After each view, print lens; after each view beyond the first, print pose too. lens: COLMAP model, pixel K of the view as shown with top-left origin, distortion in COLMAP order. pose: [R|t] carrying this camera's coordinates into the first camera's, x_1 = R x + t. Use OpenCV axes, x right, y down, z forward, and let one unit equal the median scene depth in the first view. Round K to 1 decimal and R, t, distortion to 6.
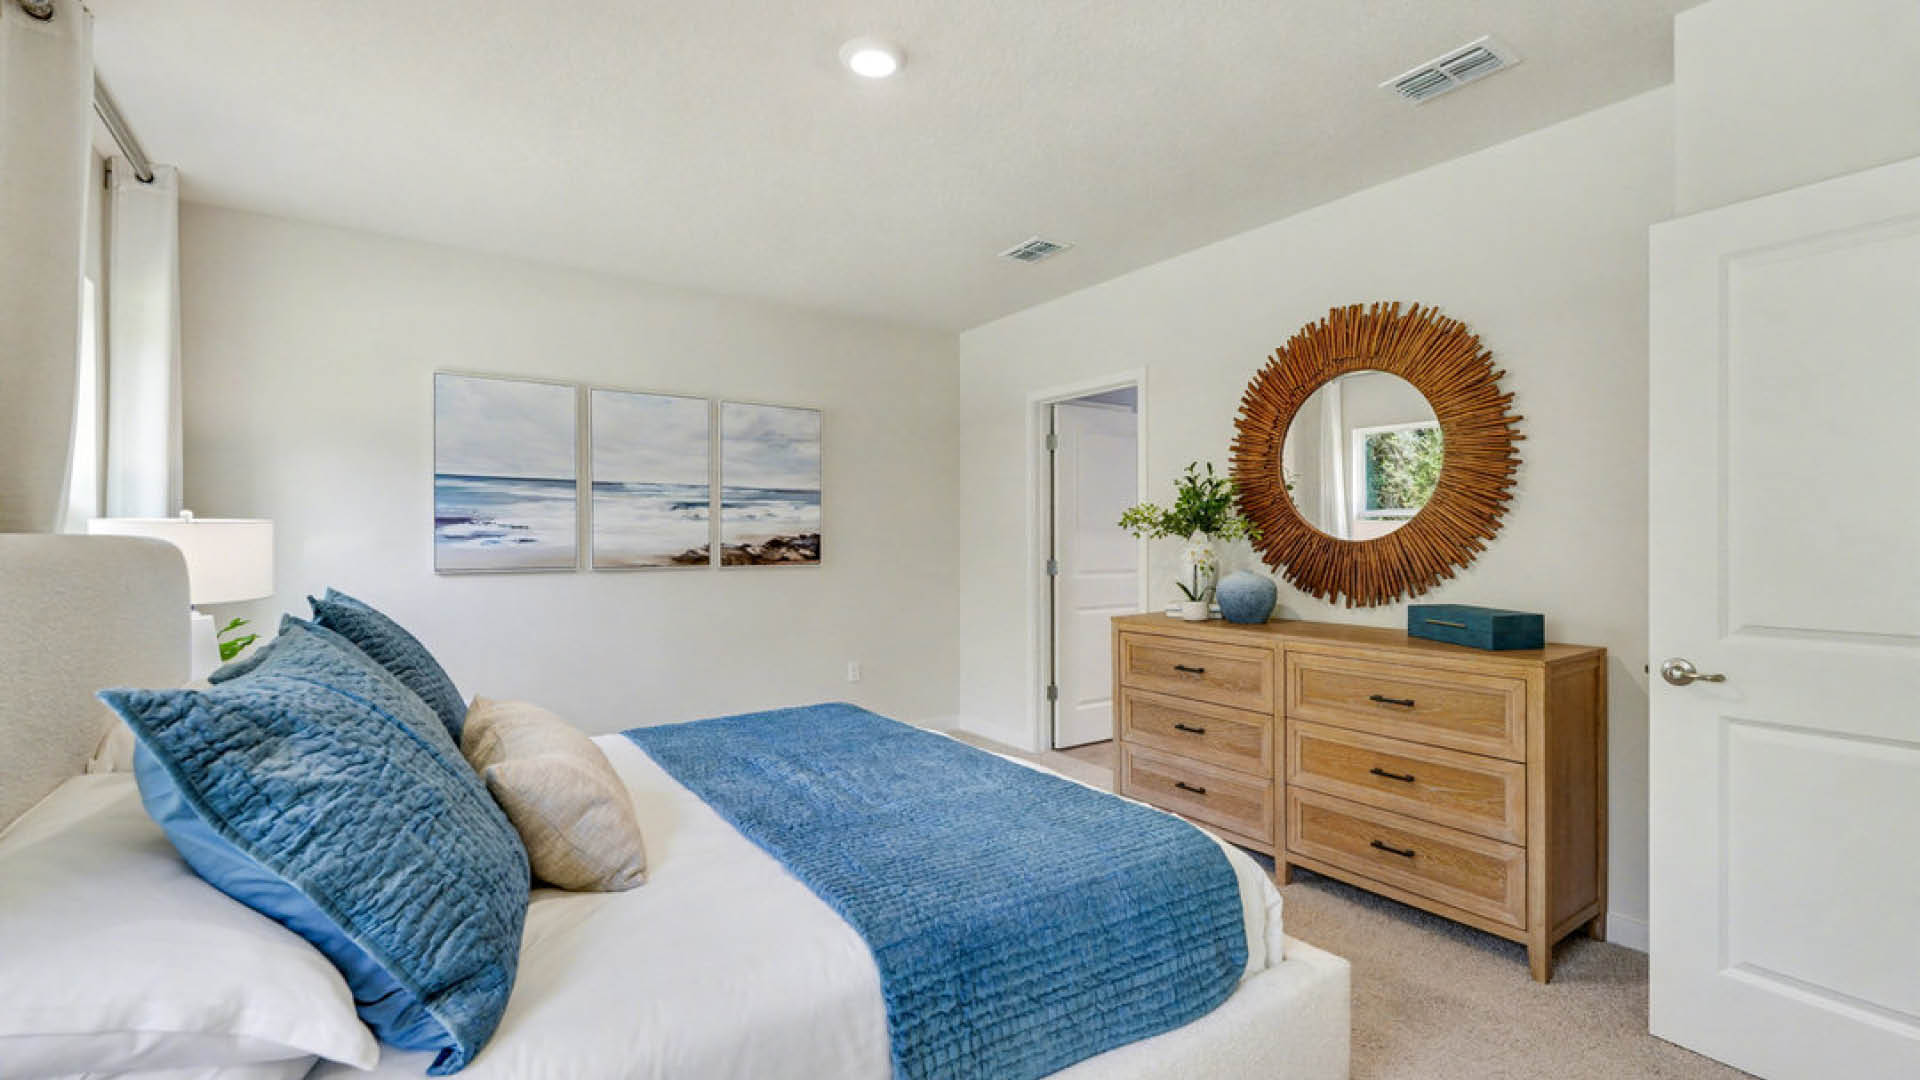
lens RADIAL K [[836.1, 0, 969.7], [0, 836.1, 535.7], [0, 0, 1]] dist [-0.003285, 0.002270]
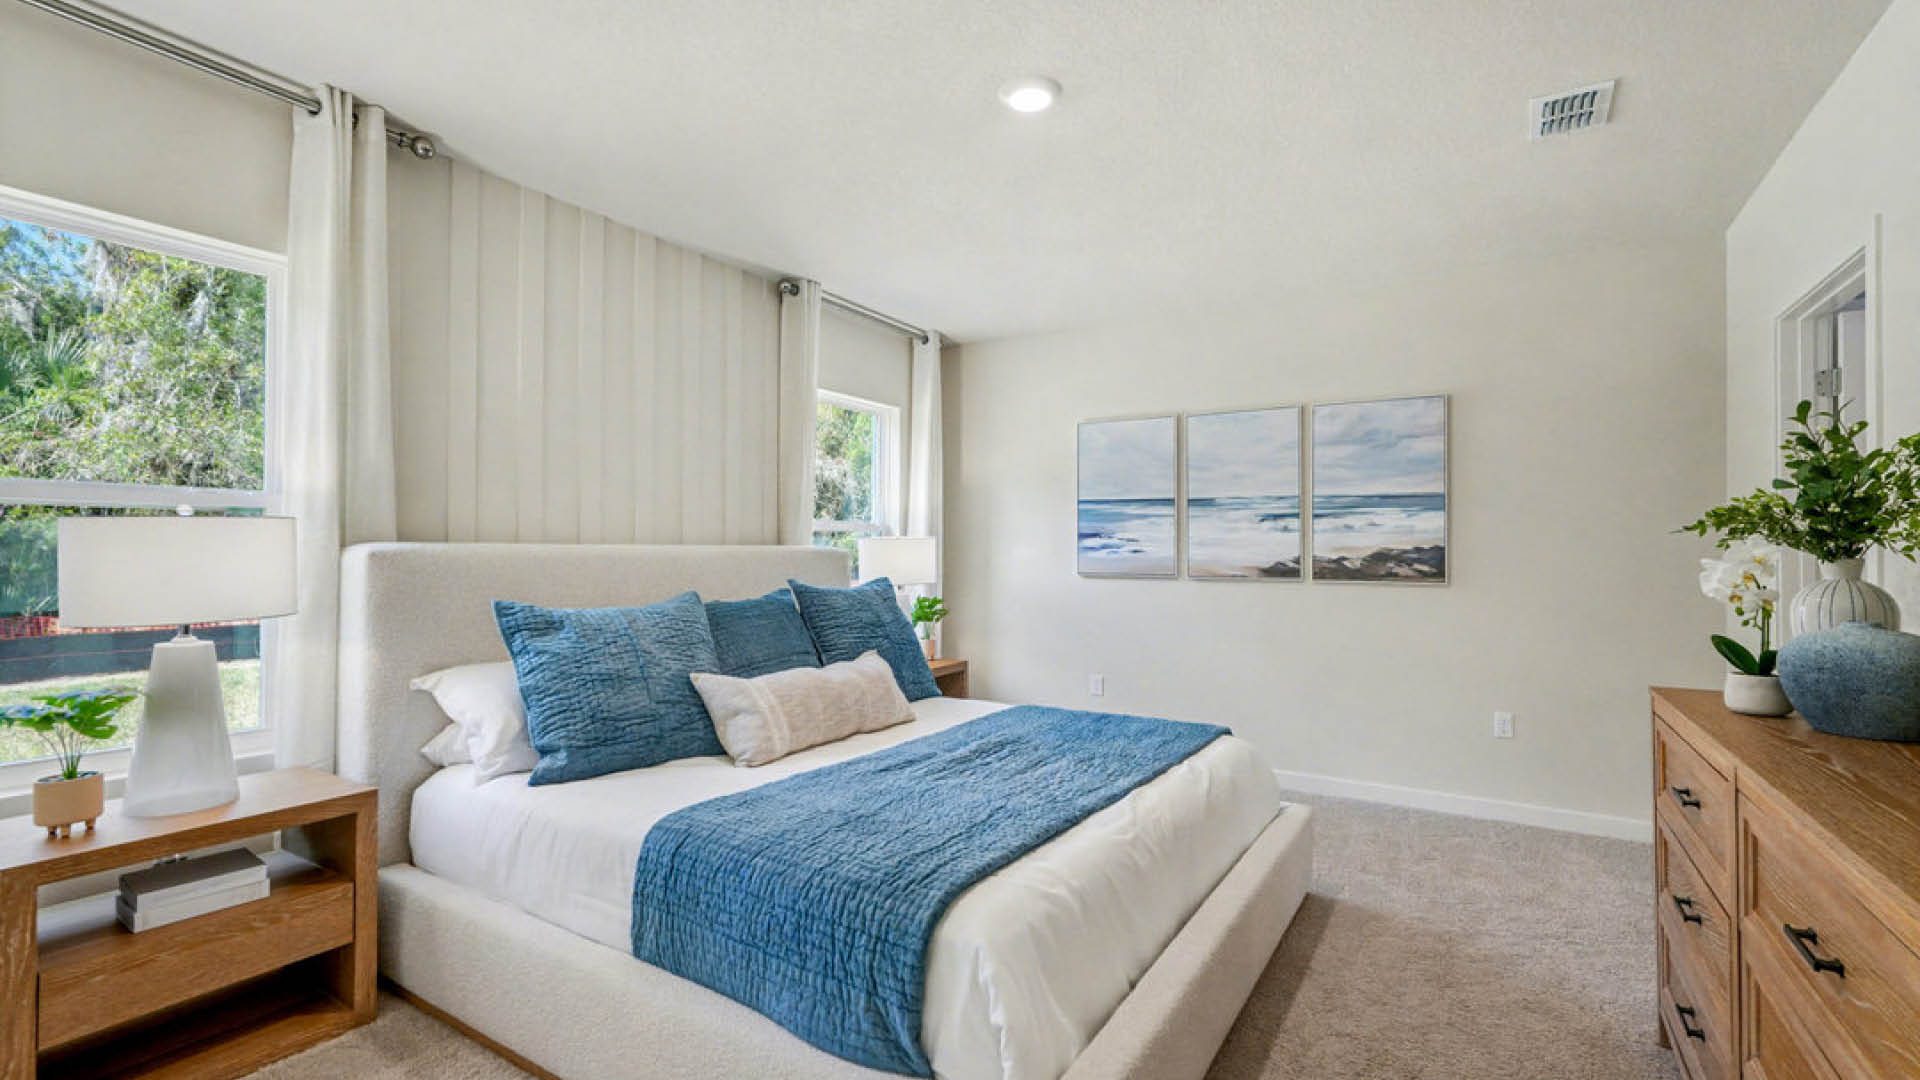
lens RADIAL K [[836.1, 0, 980.4], [0, 836.1, 542.7], [0, 0, 1]] dist [-0.003285, 0.002270]
pose [[0.395765, -0.005251, -0.918337, 0.429701], [-0.004791, 0.999958, -0.007783, 0.003337], [0.918340, 0.007480, 0.395723, 0.281367]]
